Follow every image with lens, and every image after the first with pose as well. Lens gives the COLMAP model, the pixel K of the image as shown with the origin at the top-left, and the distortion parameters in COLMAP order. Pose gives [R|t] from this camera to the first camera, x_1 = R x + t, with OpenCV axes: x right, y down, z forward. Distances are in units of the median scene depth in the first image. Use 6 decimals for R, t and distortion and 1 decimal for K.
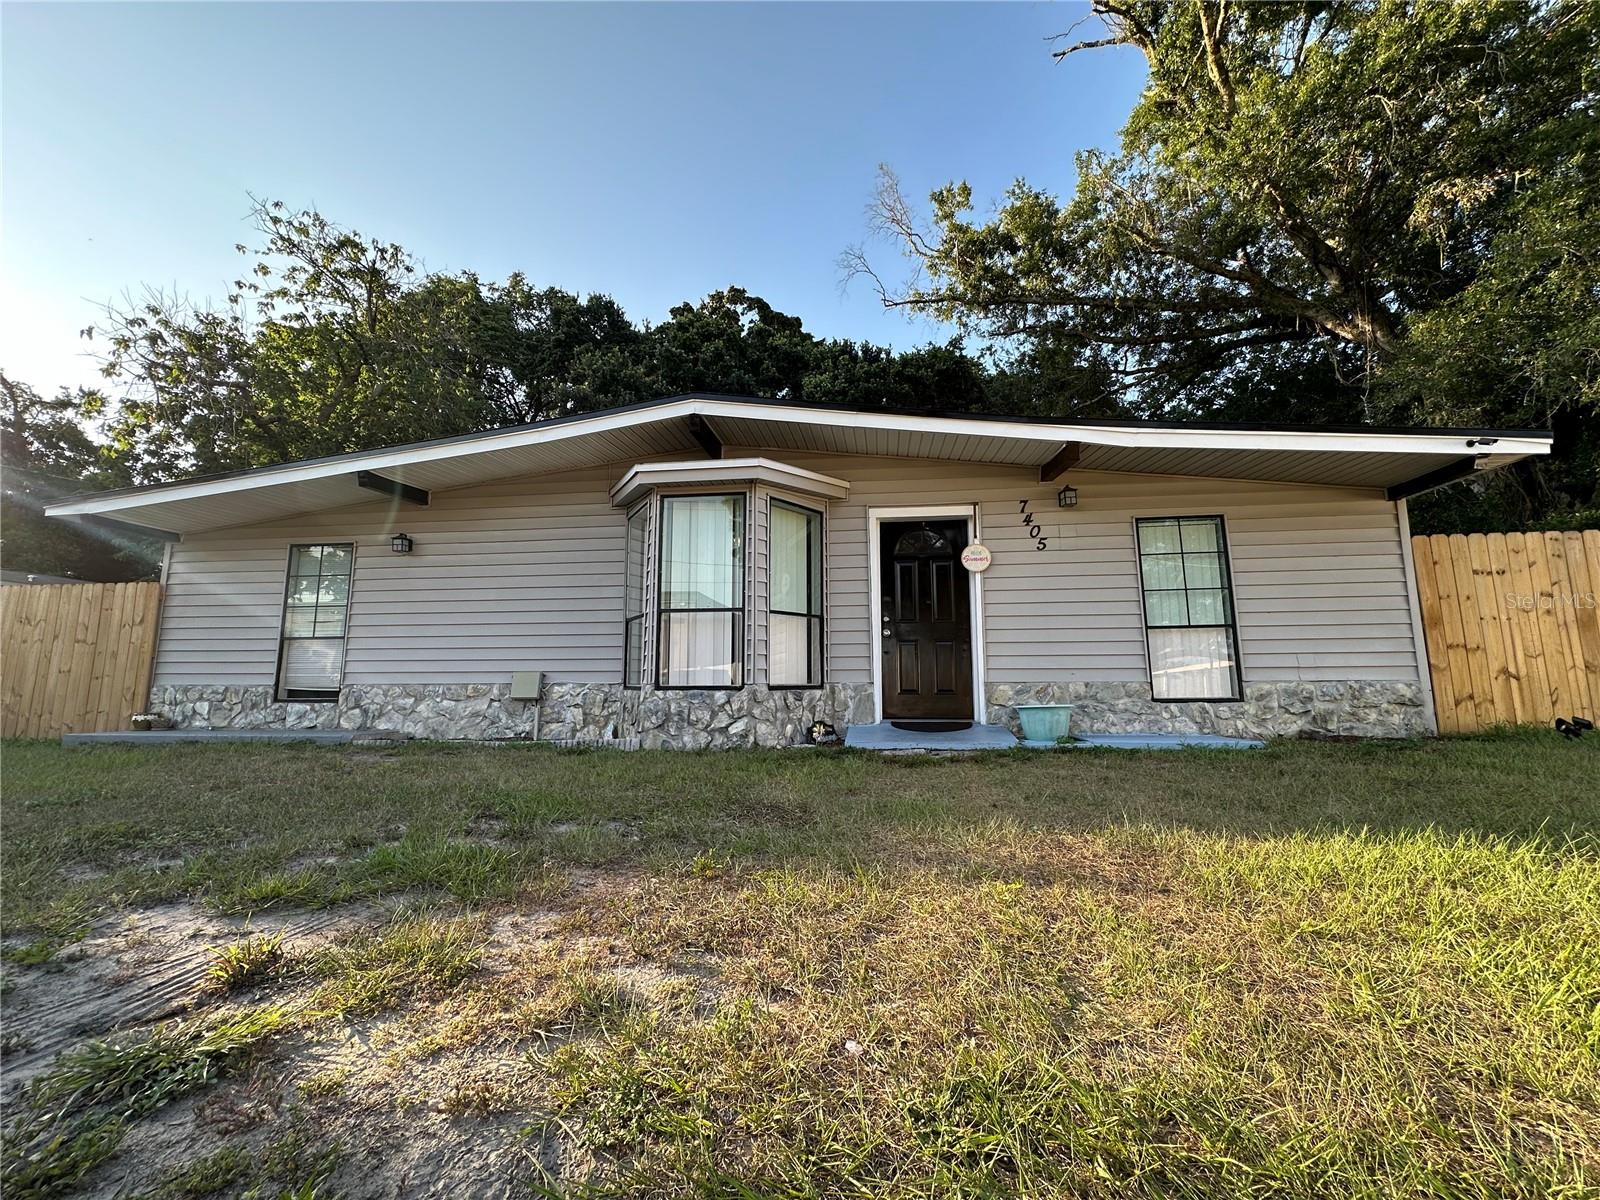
lens RADIAL K [[638.2, 0, 796.8], [0, 638.2, 598.9], [0, 0, 1]] dist [-0.002311, 0.000304]
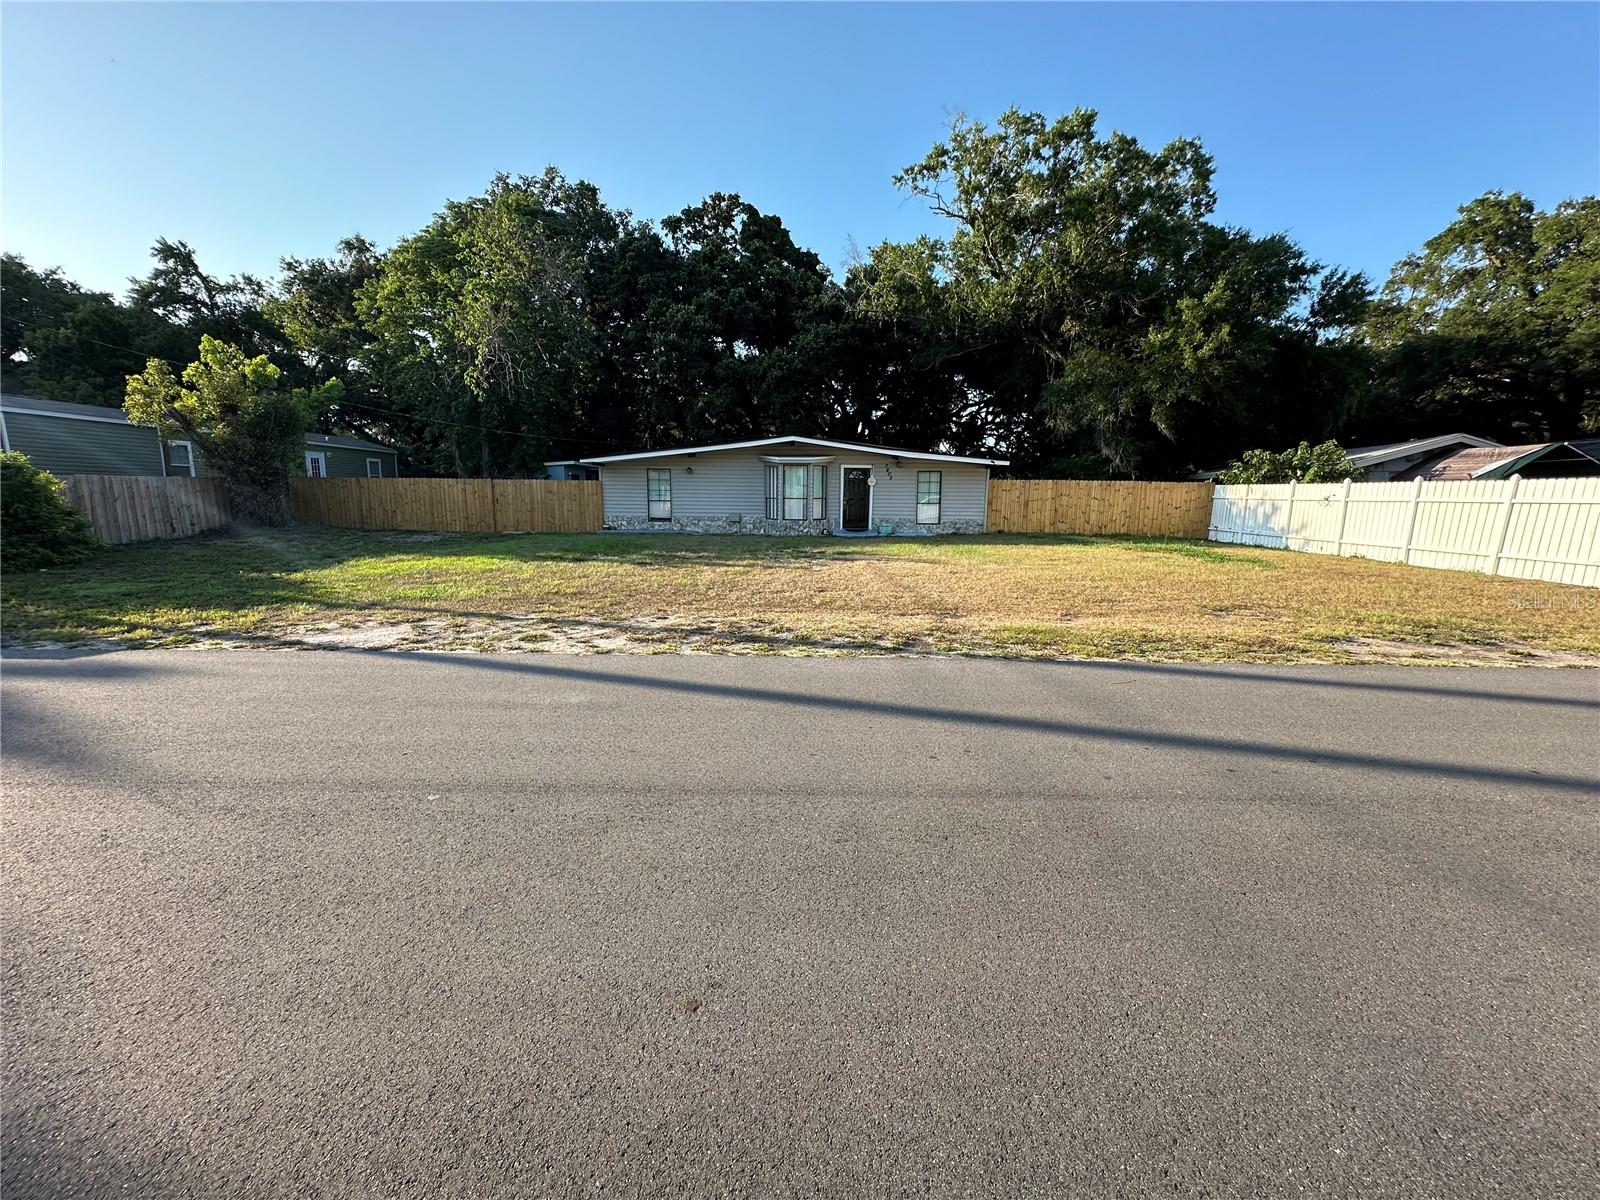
lens RADIAL K [[638.2, 0, 796.8], [0, 638.2, 598.9], [0, 0, 1]] dist [-0.002311, 0.000304]
pose [[0.995669, -0.003508, 0.092905, -0.441845], [-0.024501, 0.954065, 0.298597, -0.479506], [-0.089685, -0.299580, 0.949846, -2.414658]]
